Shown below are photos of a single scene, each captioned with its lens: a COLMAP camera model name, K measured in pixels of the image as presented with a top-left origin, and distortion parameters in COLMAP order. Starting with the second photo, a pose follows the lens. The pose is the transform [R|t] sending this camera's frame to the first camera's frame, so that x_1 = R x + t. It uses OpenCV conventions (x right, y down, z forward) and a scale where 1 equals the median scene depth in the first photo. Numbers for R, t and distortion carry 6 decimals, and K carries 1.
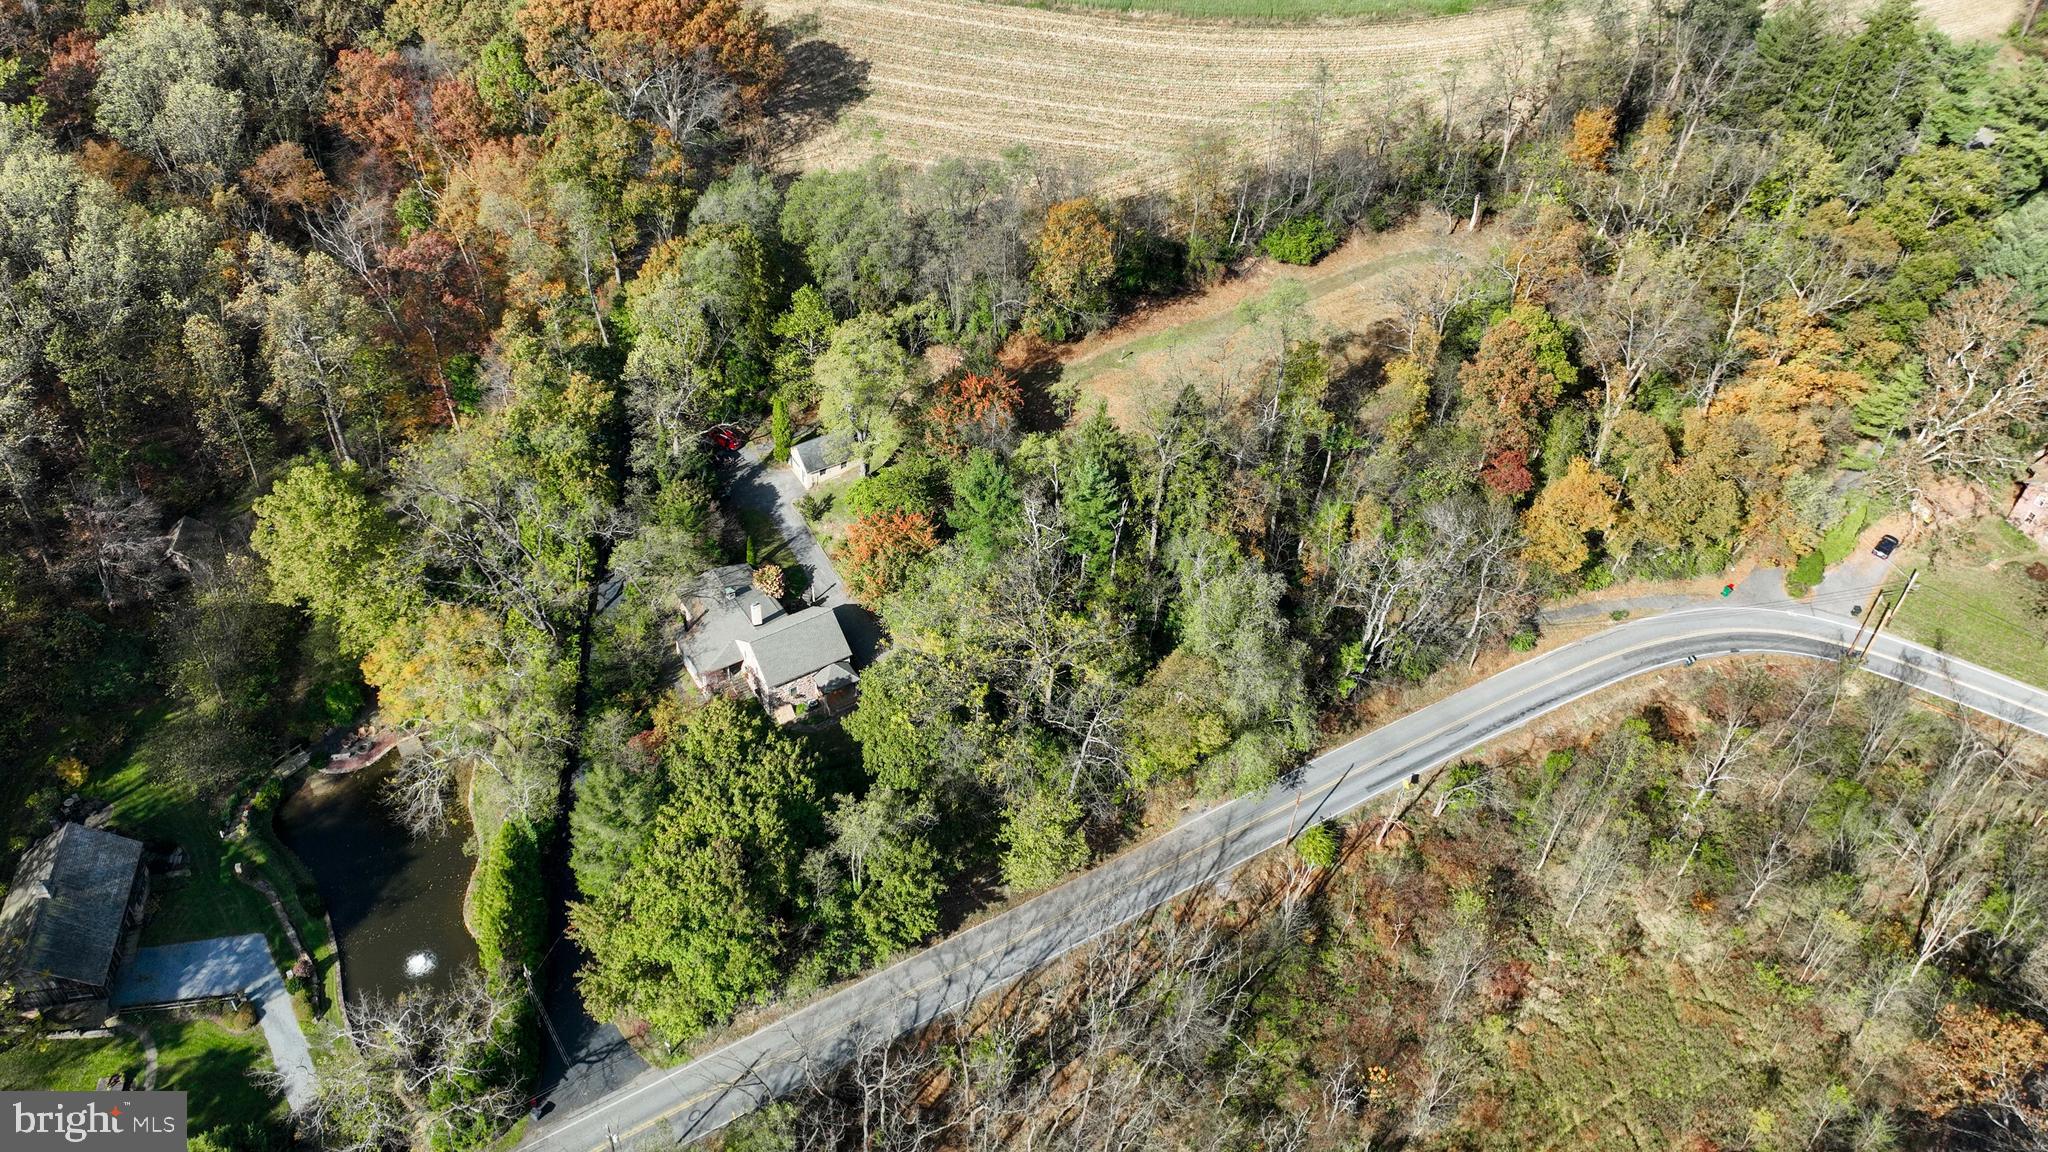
lens RADIAL K [[1515.4, 0, 1015.9], [0, 1515.4, 574.9], [0, 0, 1]] dist [0.010349, 0.001276]
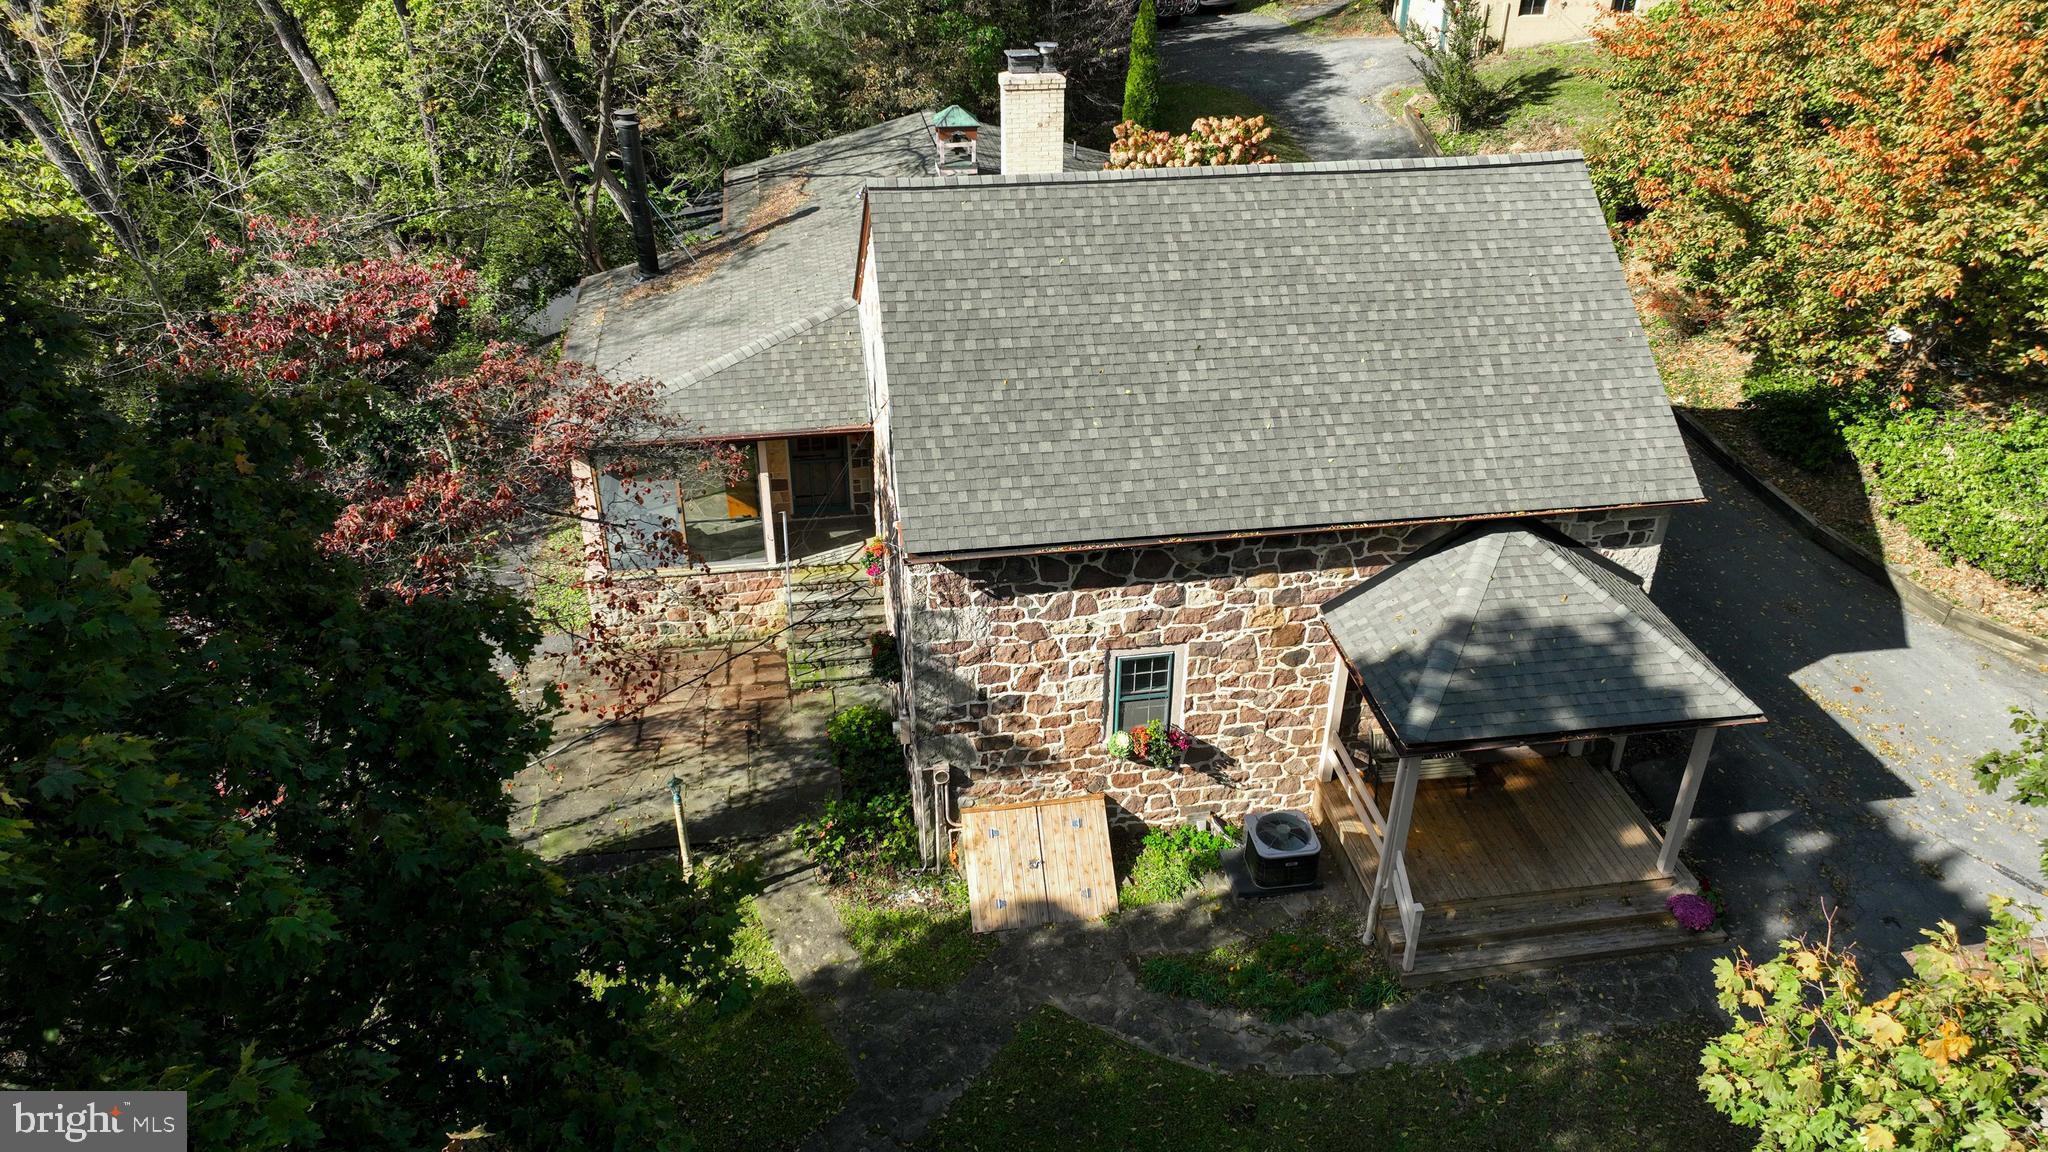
lens RADIAL K [[1437.9, 0, 1024.6], [0, 1437.9, 579.7], [0, 0, 1]] dist [0.003225, 0.010375]
pose [[0.916028, 0.197905, -0.348892, -0.106270], [-0.268680, 0.948579, -0.167358, 0.081871], [0.297831, 0.247045, 0.922098, 0.809389]]
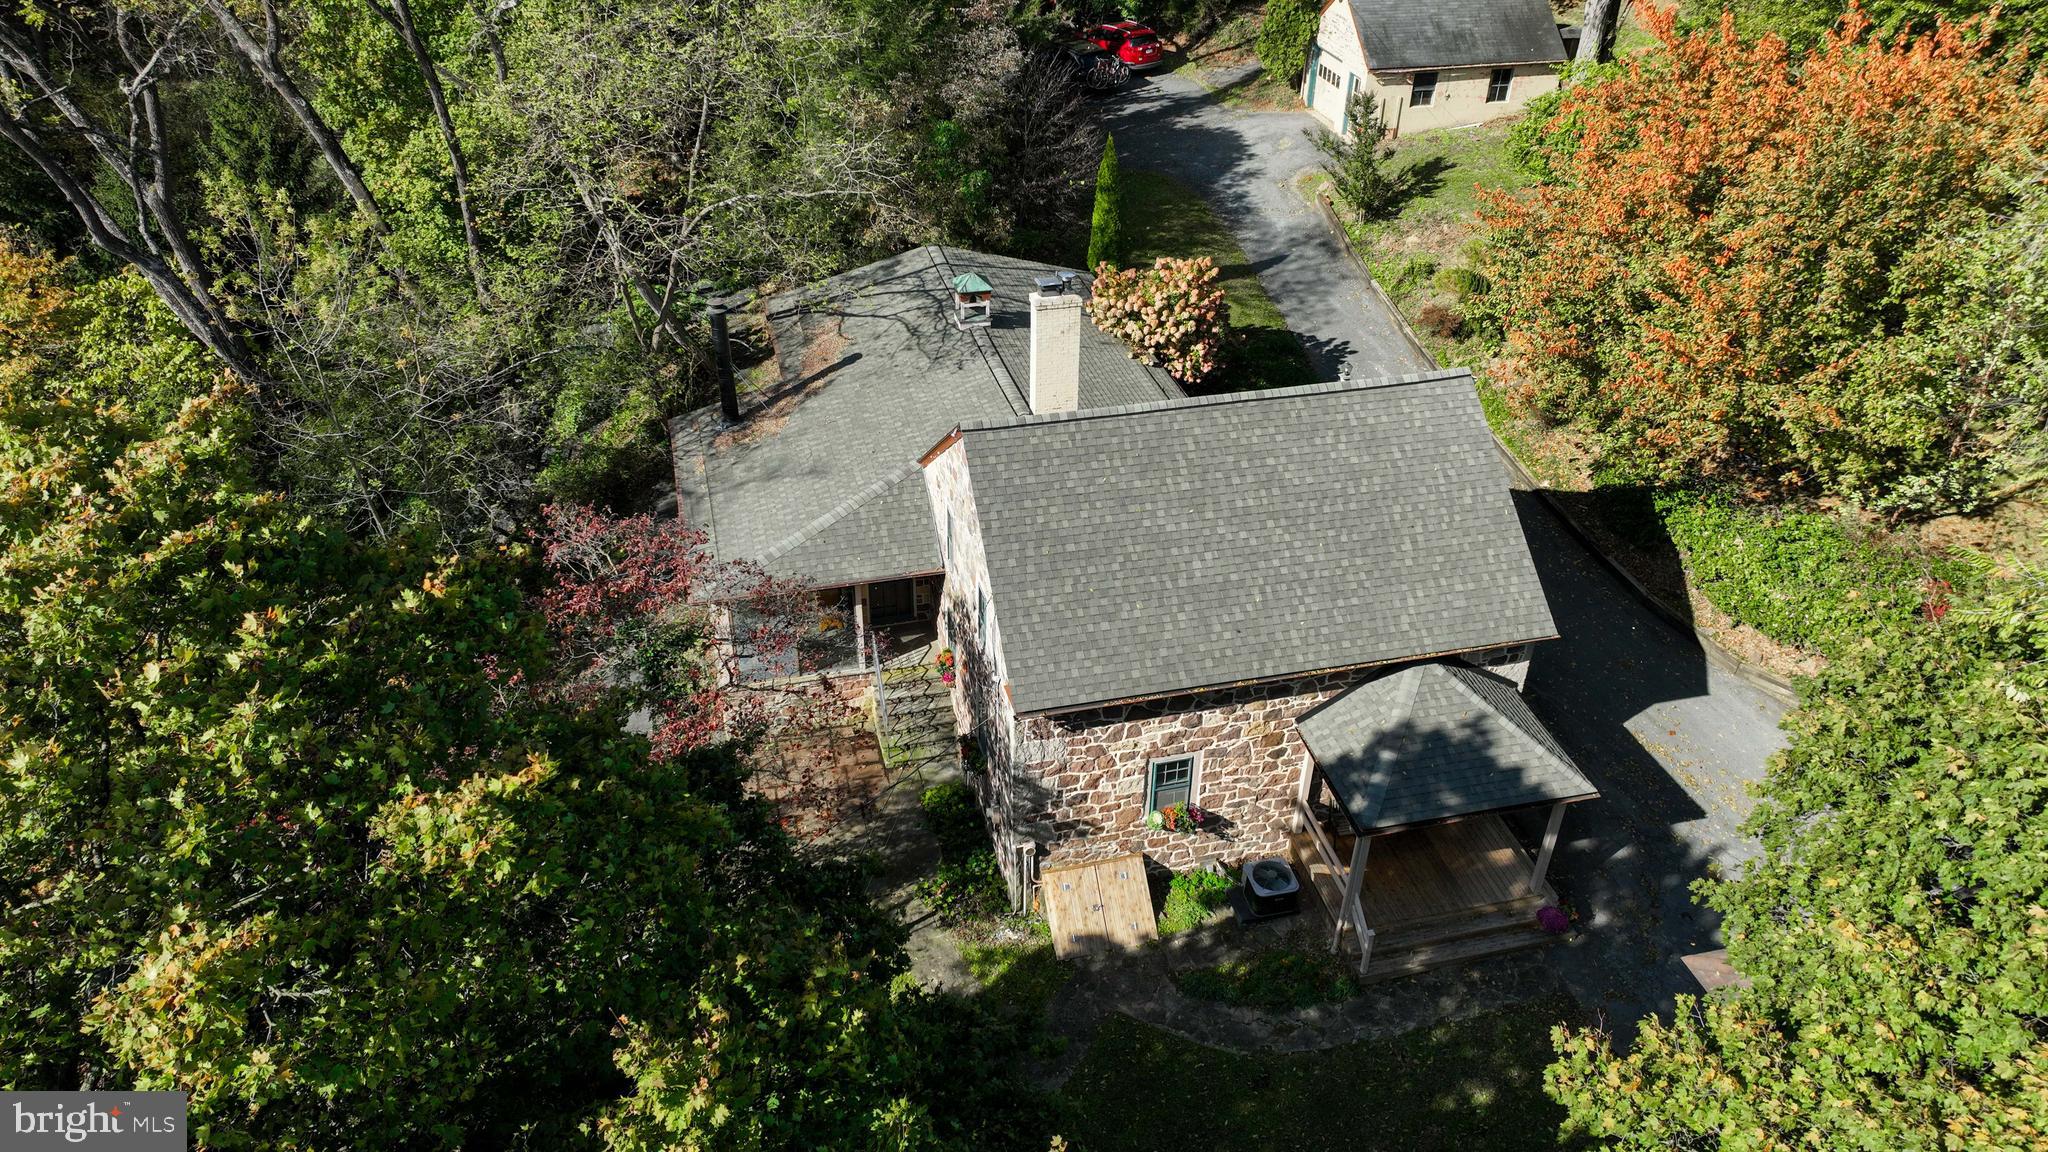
lens RADIAL K [[1437.9, 0, 1021.1], [0, 1437.9, 576.0], [0, 0, 1]] dist [0.003225, 0.010375]
pose [[0.945168, 0.180863, -0.271929, -0.111670], [-0.221447, 0.966921, -0.126593, 0.071347], [0.240038, 0.179869, 0.953954, 0.763663]]
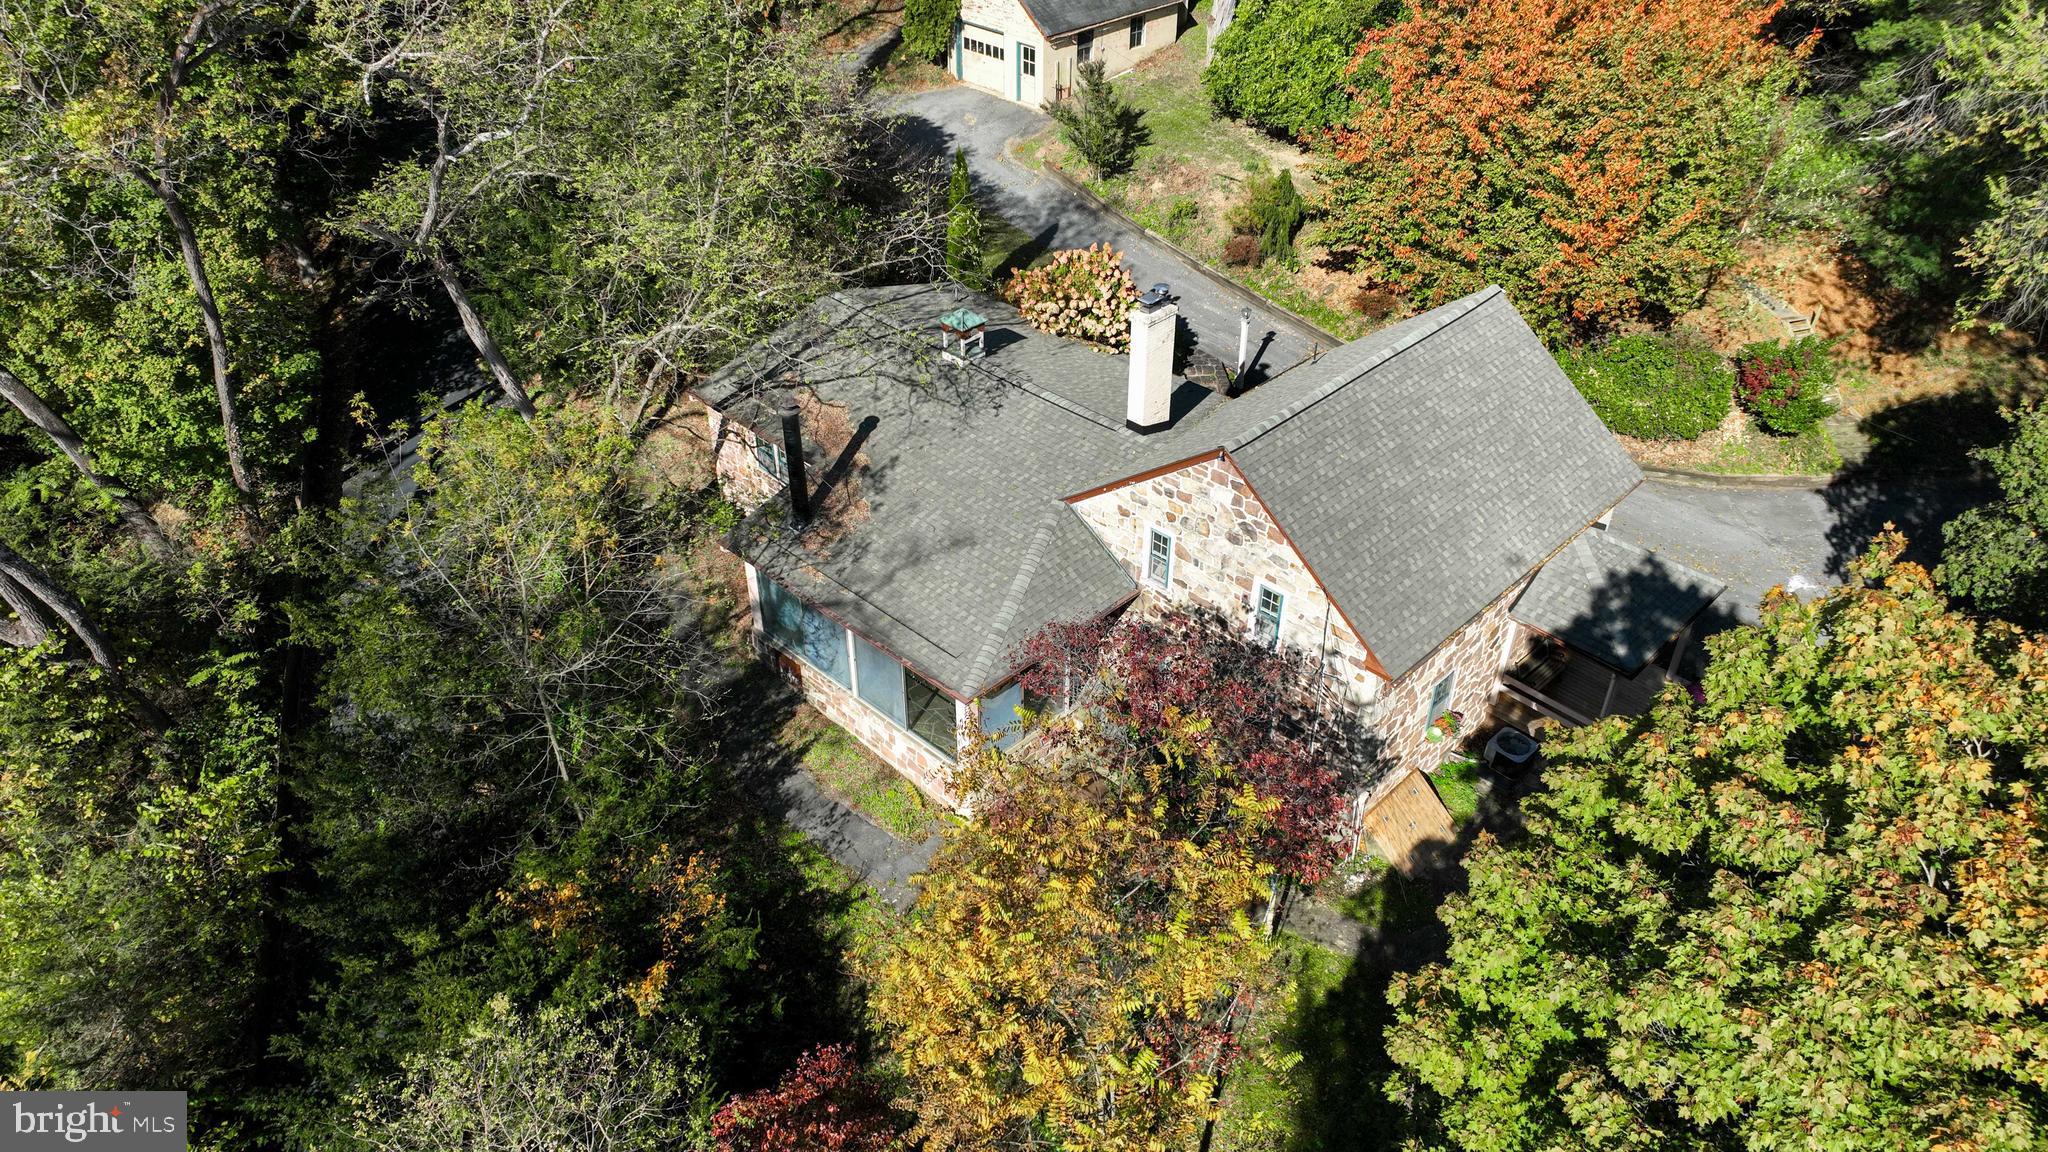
lens RADIAL K [[1437.9, 0, 1059.7], [0, 1437.9, 574.3], [0, 0, 1]] dist [0.003225, 0.010375]
pose [[0.972382, -0.139791, 0.186898, -0.205538], [0.160442, 0.981936, -0.100297, 0.065628], [-0.169502, 0.127514, 0.977246, 0.751984]]
